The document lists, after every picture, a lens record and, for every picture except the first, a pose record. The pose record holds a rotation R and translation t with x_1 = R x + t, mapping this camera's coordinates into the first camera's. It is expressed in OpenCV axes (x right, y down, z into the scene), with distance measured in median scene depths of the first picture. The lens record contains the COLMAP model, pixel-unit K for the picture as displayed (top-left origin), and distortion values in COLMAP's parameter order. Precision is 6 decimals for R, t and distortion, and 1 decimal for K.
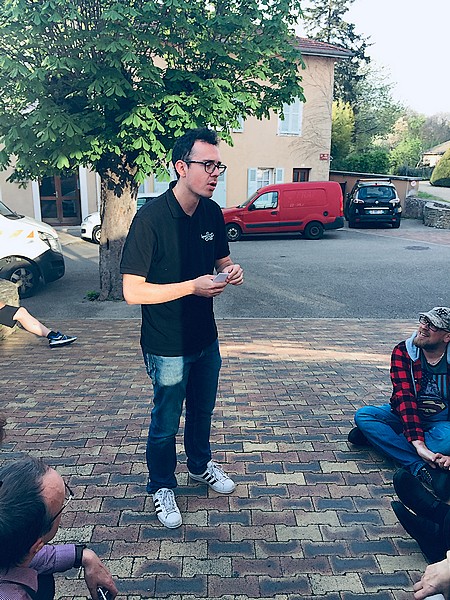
lens RADIAL K [[515.2, 0, 226.6], [0, 515.2, 295.9], [0, 0, 1]] dist [0.076008, -0.110040]
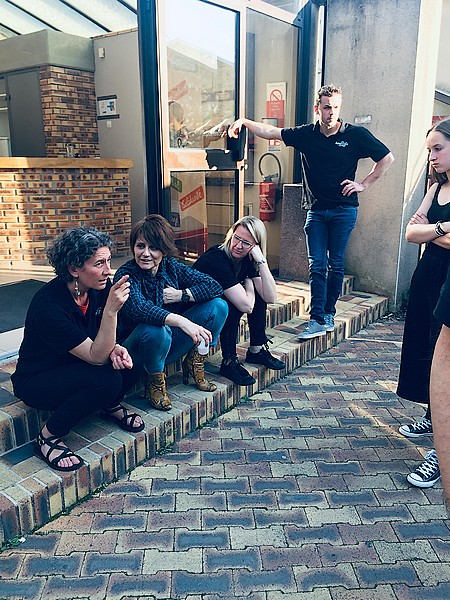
lens RADIAL K [[515.2, 0, 227.6], [0, 515.2, 296.4], [0, 0, 1]] dist [0.076008, -0.110040]
pose [[-0.999666, -0.002153, -0.025763, 0.217889], [-0.015140, 0.856531, 0.515873, -0.216518], [0.020956, 0.516091, -0.856277, 1.188985]]
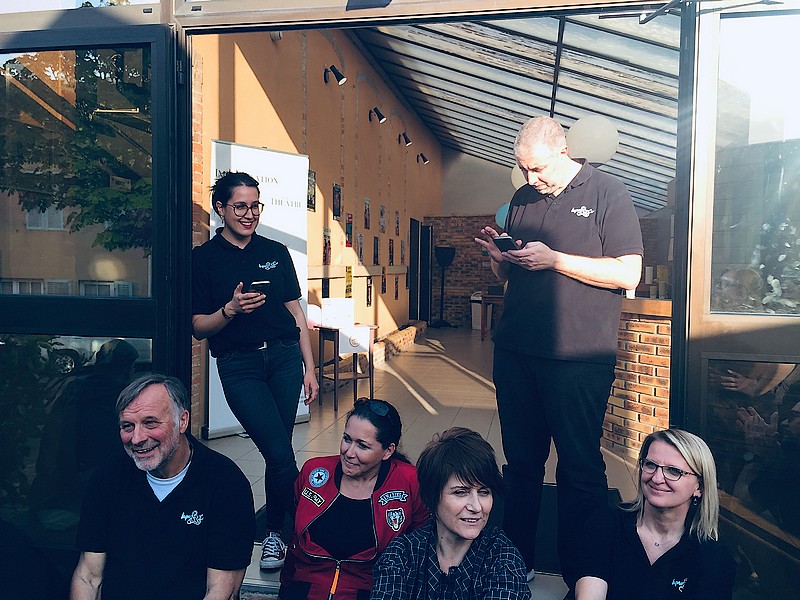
lens RADIAL K [[686.9, 0, 402.1], [0, 686.9, 300.2], [0, 0, 1]] dist [0.076008, -0.110040]
pose [[-0.477163, -0.059645, 0.876788, -0.184165], [0.222328, 0.957046, 0.186100, -0.118825], [-0.850227, 0.283735, -0.443407, 0.616779]]
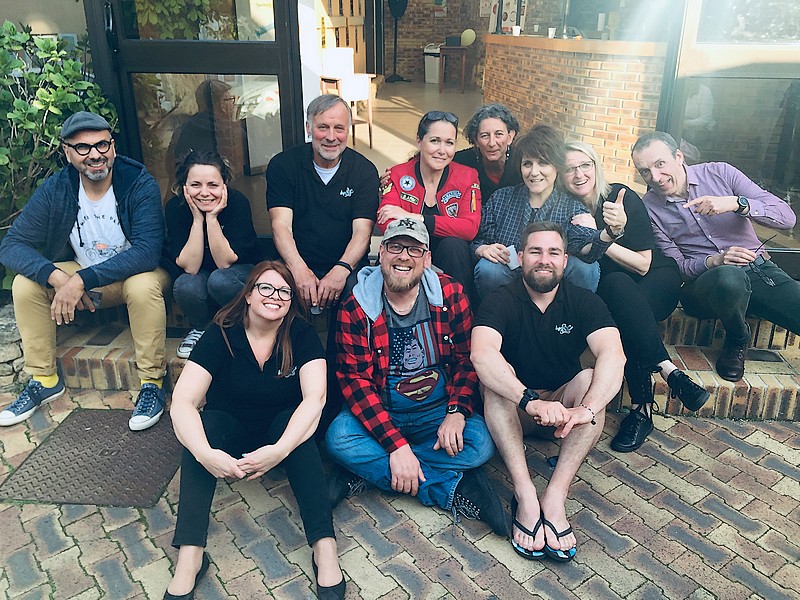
lens RADIAL K [[686.9, 0, 404.2], [0, 686.9, 297.0], [0, 0, 1]] dist [0.076008, -0.110040]
pose [[-0.576220, -0.313495, 0.754779, -0.372680], [0.217120, 0.831608, 0.511162, -0.217980], [-0.787927, 0.458420, -0.411123, 0.996945]]
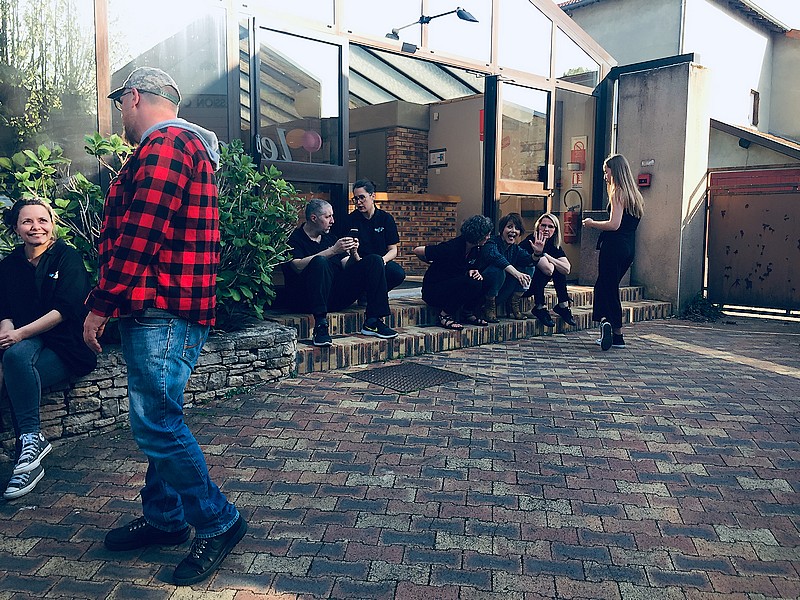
lens RADIAL K [[686.9, 0, 402.3], [0, 686.9, 285.2], [0, 0, 1]] dist [0.076008, -0.110040]
pose [[-0.986193, -0.034614, 0.161943, 0.256878], [0.025229, 0.935092, 0.353505, -0.401830], [-0.163668, 0.352710, -0.921308, 2.390564]]
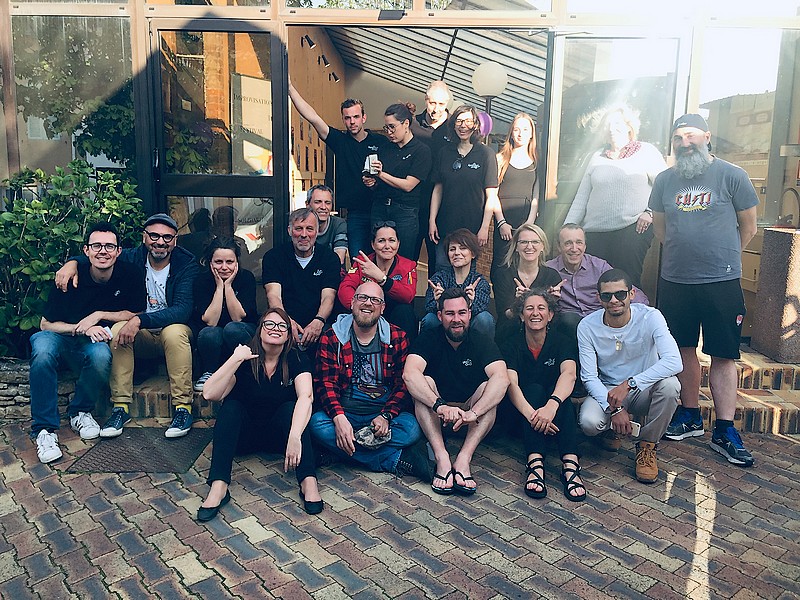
lens RADIAL K [[686.9, 0, 400.2], [0, 686.9, 298.9], [0, 0, 1]] dist [0.076008, -0.110040]
pose [[-0.623053, -0.151551, 0.767357, -0.742958], [0.189593, 0.922533, 0.336137, -0.254006], [-0.758854, 0.354917, -0.546054, 1.267749]]
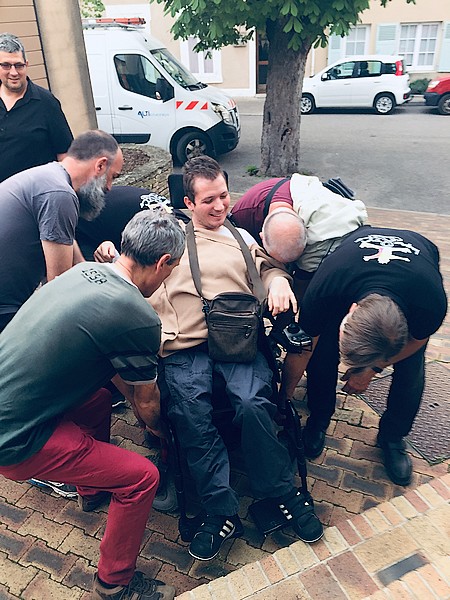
lens RADIAL K [[515.2, 0, 227.3], [0, 515.2, 296.8], [0, 0, 1]] dist [0.076008, -0.110040]
pose [[0.896190, 0.177468, -0.406631, 0.502933], [-0.072802, 0.962915, 0.259799, -0.070041], [0.437657, -0.203226, 0.875874, 0.061839]]
